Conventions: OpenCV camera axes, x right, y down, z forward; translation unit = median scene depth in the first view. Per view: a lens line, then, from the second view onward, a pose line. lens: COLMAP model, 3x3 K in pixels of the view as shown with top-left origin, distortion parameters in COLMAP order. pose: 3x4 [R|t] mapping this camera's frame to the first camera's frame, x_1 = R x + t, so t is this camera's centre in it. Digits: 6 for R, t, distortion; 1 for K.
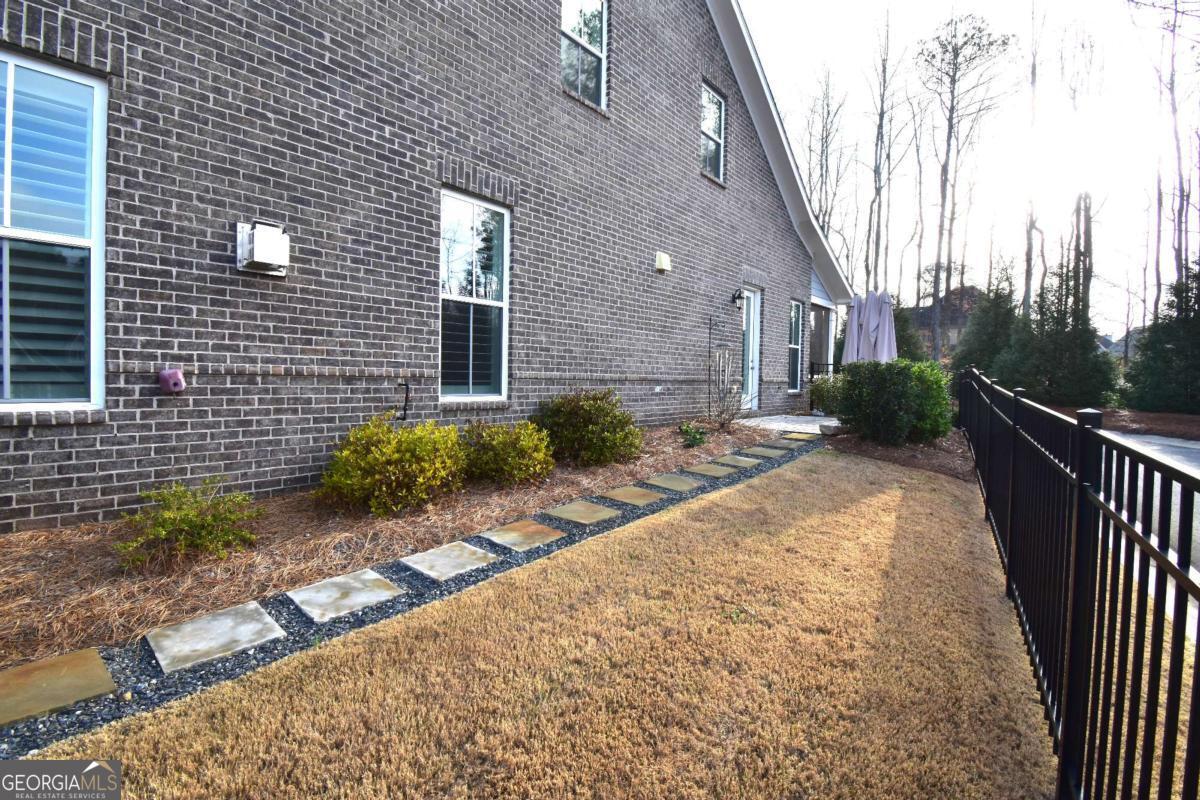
lens RADIAL K [[530.9, 0, 597.2], [0, 530.9, 403.9], [0, 0, 1]] dist [-0.000760, -0.006451]
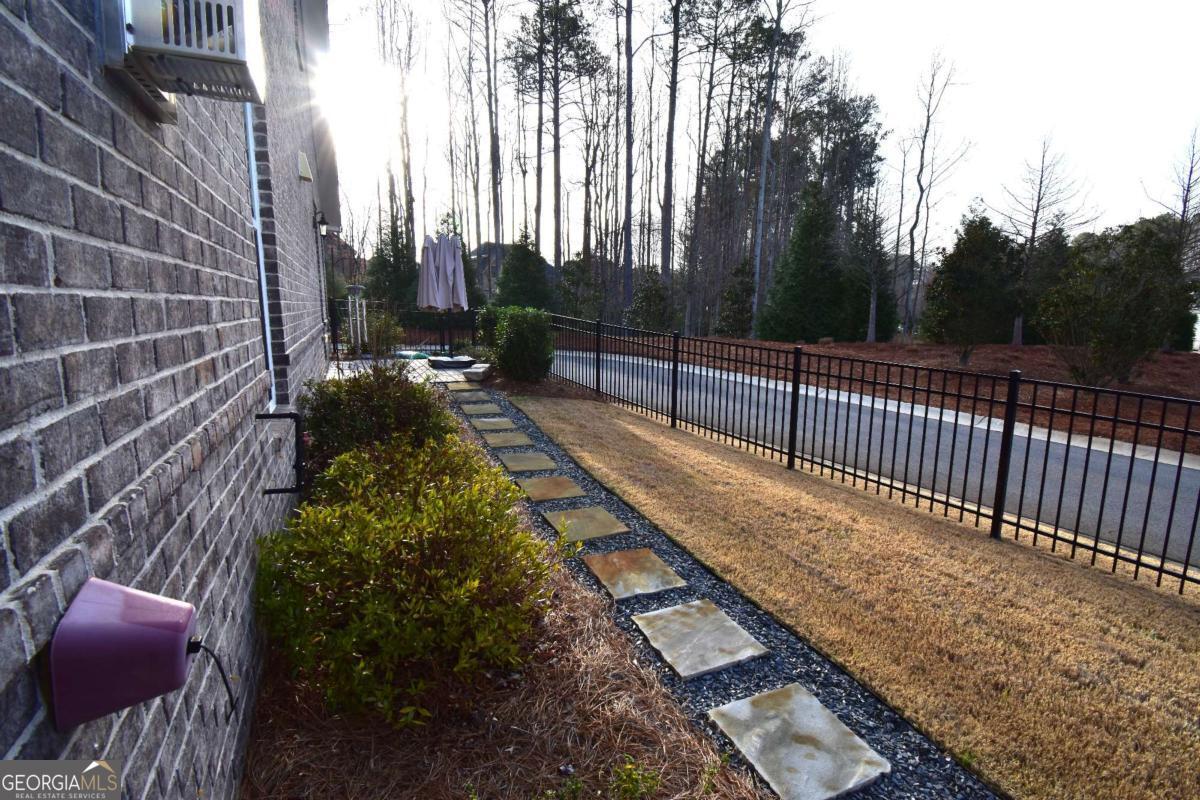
lens RADIAL K [[530.9, 0, 595.8], [0, 530.9, 391.6], [0, 0, 1]] dist [-0.000760, -0.006451]
pose [[0.396906, -0.152151, 0.905161, -1.000280], [0.029017, 0.987752, 0.153311, -0.175085], [-0.917401, -0.034585, 0.396459, 0.873261]]
